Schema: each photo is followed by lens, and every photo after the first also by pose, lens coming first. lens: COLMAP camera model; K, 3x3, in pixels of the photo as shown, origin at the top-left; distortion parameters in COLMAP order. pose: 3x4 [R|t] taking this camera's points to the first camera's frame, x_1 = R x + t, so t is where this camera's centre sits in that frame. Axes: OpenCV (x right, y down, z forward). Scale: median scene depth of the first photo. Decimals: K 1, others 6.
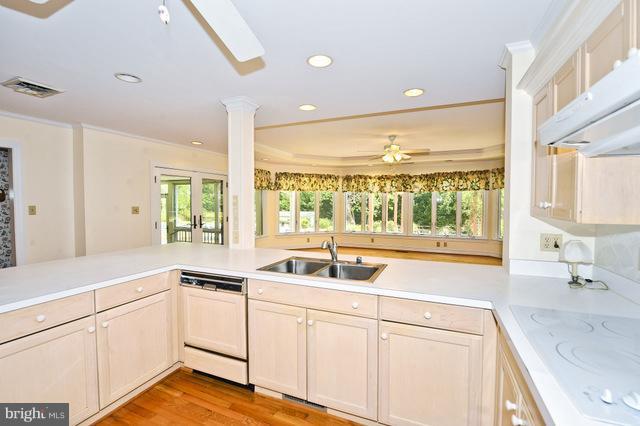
lens RADIAL K [[288.5, 0, 344.9], [0, 288.5, 212.1], [0, 0, 1]] dist [-0.002657, -0.000405]
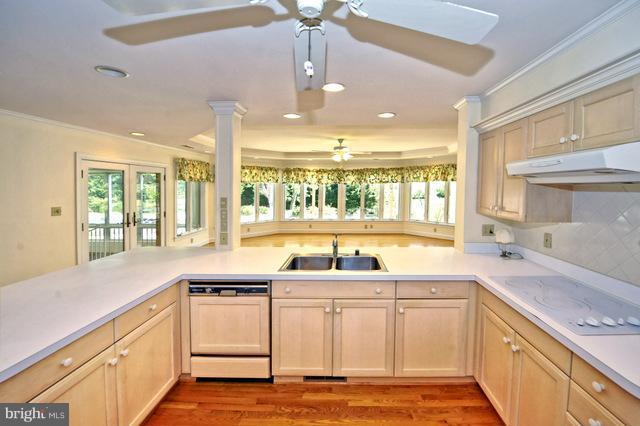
lens RADIAL K [[258.4, 0, 361.3], [0, 258.4, 199.0], [0, 0, 1]] dist [-0.009971, -0.000070]
pose [[0.929299, -0.019631, 0.368807, -0.299831], [0.015745, 0.999784, 0.013546, -0.064597], [-0.368994, -0.006781, 0.929407, -0.014337]]
